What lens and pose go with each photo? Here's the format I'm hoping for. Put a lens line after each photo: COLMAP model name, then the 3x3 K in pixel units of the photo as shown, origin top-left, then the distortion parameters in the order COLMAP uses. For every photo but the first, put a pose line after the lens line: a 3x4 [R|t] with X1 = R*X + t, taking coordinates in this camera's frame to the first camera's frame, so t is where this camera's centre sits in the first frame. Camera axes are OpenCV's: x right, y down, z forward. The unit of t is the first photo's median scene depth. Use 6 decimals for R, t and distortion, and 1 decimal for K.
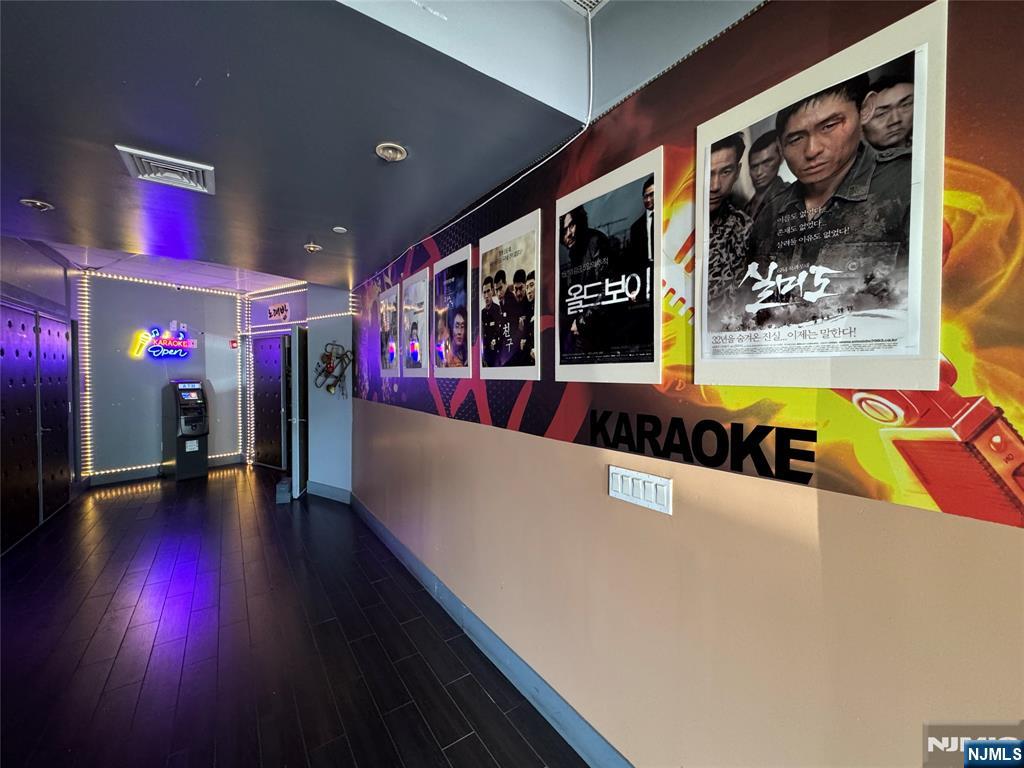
lens RADIAL K [[408.9, 0, 512.3], [0, 408.9, 382.1], [0, 0, 1]] dist [0.000010, -0.000470]
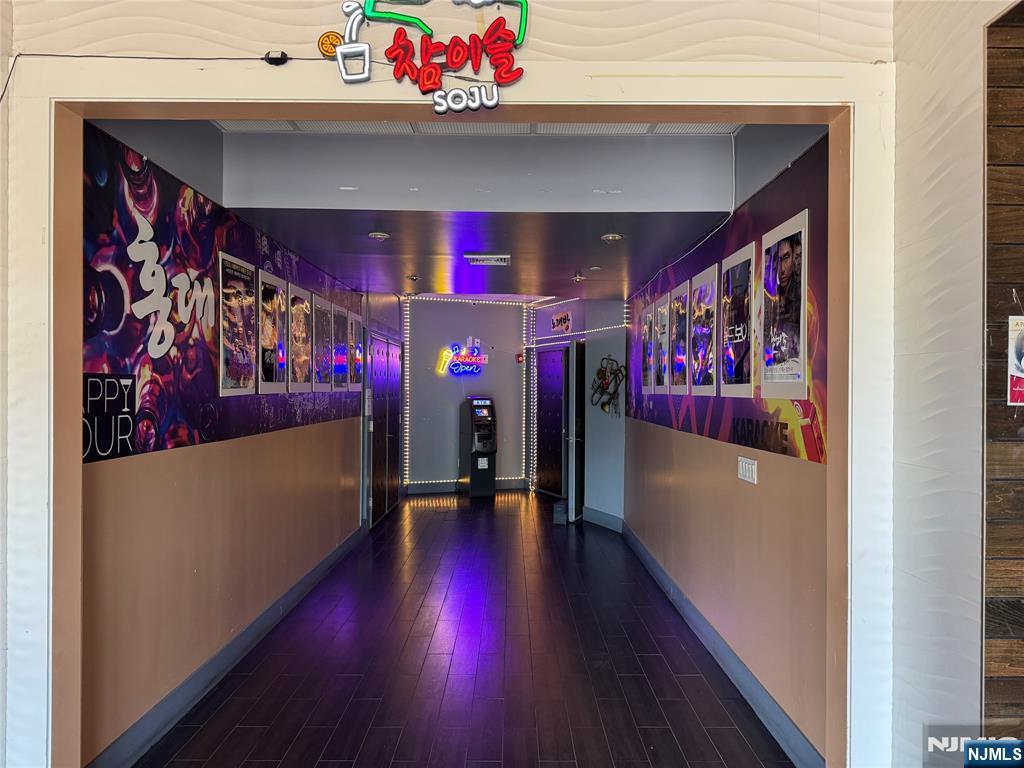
lens RADIAL K [[714.7, 0, 515.1], [0, 714.7, 390.5], [0, 0, 1]] dist [0.124166, -0.174181]
pose [[0.823372, 0.002979, -0.567494, 0.277885], [-0.014832, 0.999758, -0.016272, 0.008091], [0.567308, 0.021814, 0.823217, -0.408485]]
